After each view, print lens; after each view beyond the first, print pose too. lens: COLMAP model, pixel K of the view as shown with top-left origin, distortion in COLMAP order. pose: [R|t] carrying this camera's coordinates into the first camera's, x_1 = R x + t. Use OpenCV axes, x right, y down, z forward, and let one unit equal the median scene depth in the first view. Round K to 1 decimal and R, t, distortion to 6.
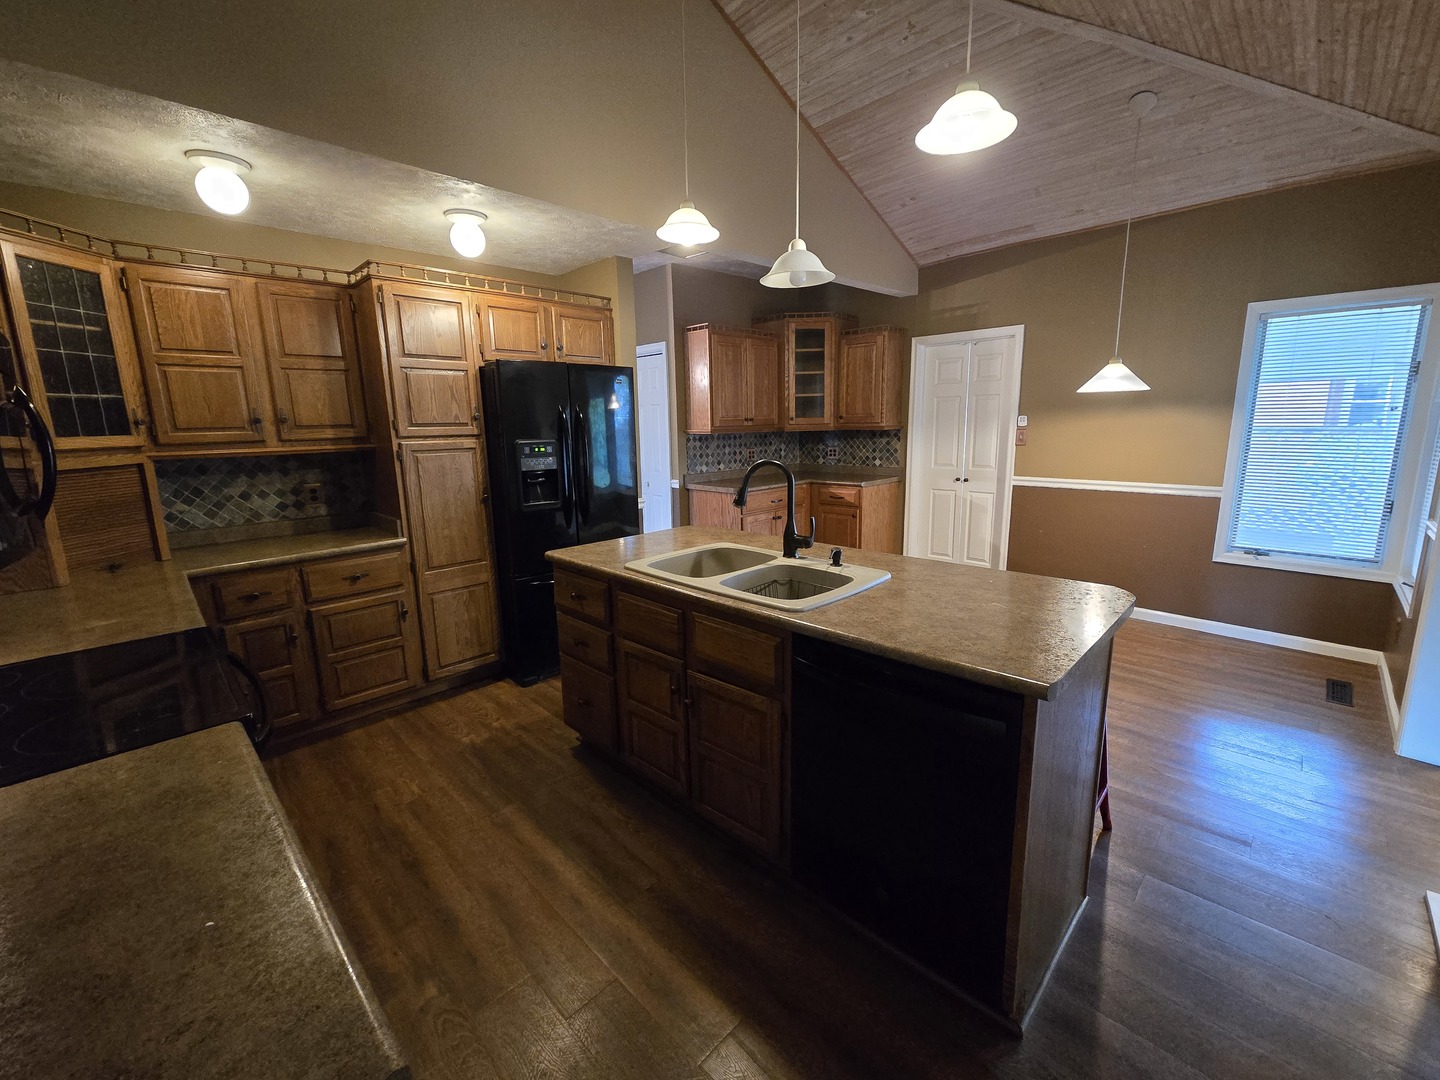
lens RADIAL K [[588.2, 0, 721.4], [0, 588.2, 531.2], [0, 0, 1]] dist [-0.000368, -0.000322]
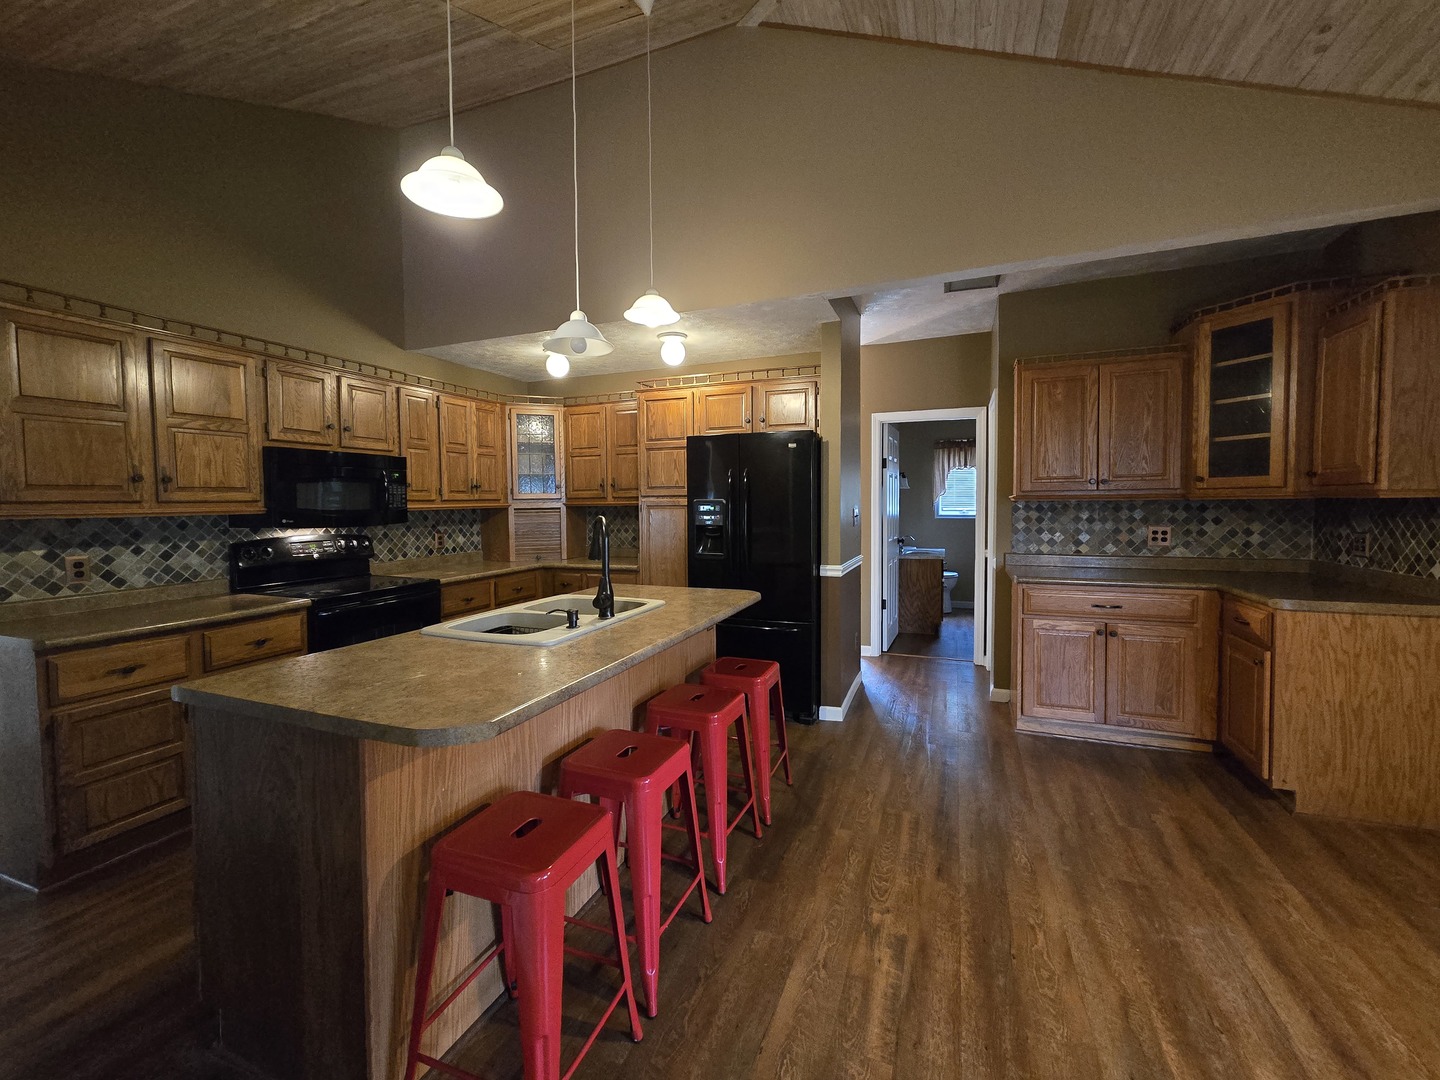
lens RADIAL K [[588.2, 0, 722.3], [0, 588.2, 530.8], [0, 0, 1]] dist [-0.000368, -0.000322]
pose [[0.399874, 0.059220, -0.914655, 0.522715], [-0.169021, 0.985561, -0.010083, -0.057125], [0.900851, 0.158628, 0.404110, 0.366927]]
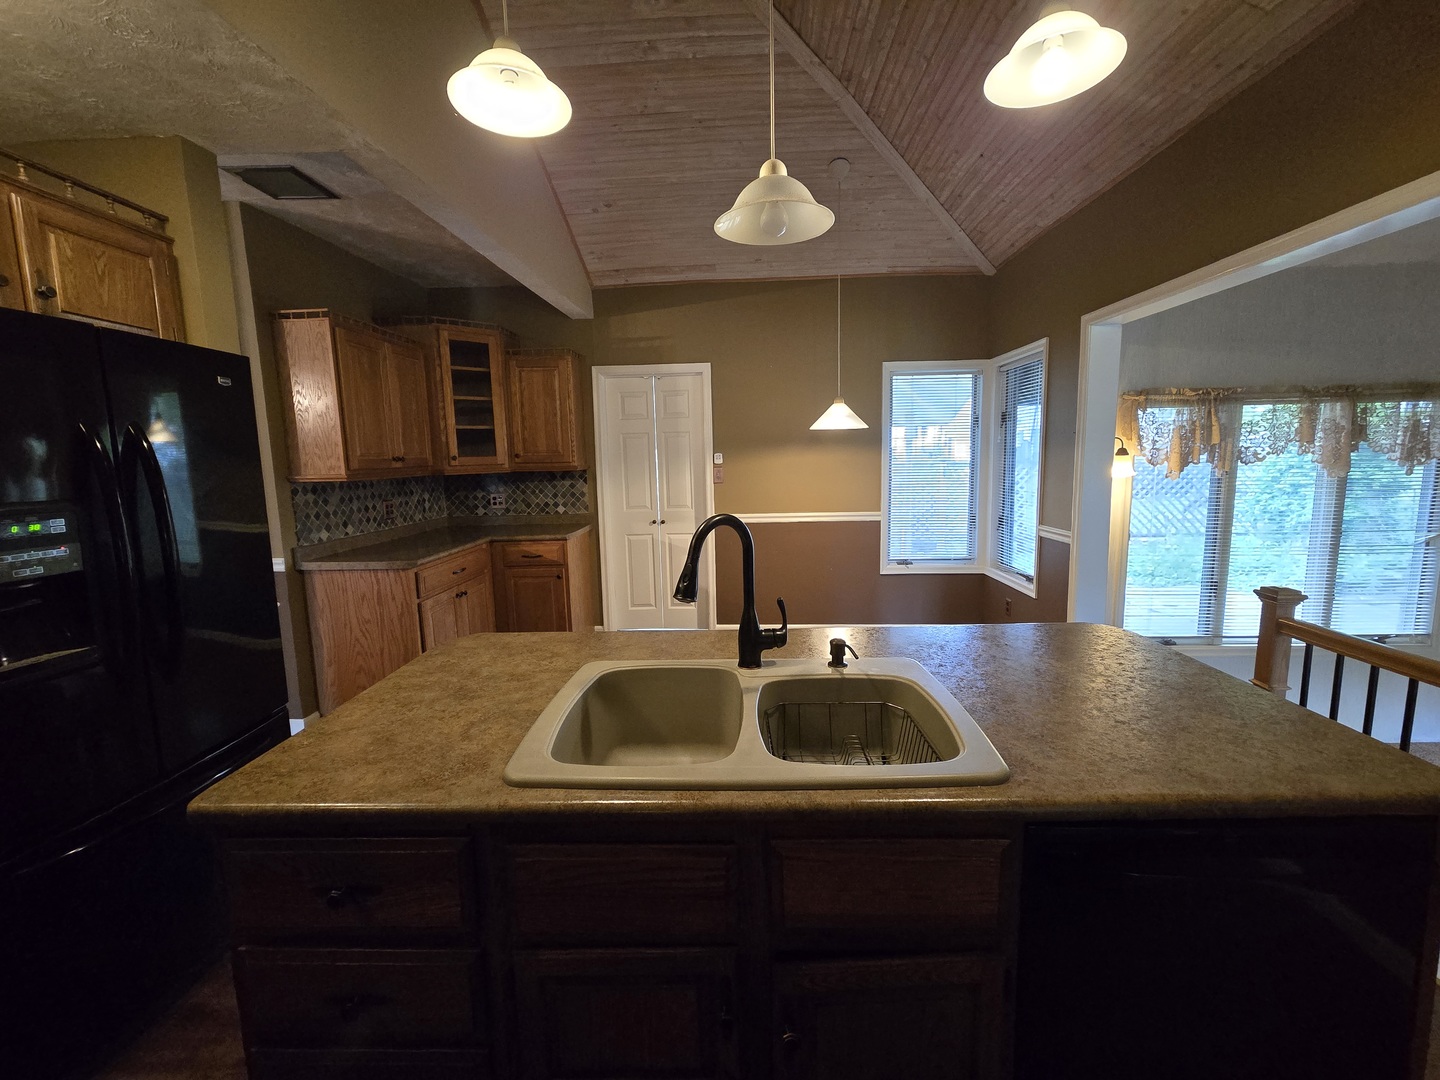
lens RADIAL K [[588.2, 0, 721.2], [0, 588.2, 530.4], [0, 0, 1]] dist [-0.000368, -0.000322]
pose [[0.735040, -0.085722, 0.672583, -0.153461], [0.134824, 0.990645, -0.021084, -0.043770], [-0.664484, 0.106178, 0.739721, 0.262176]]
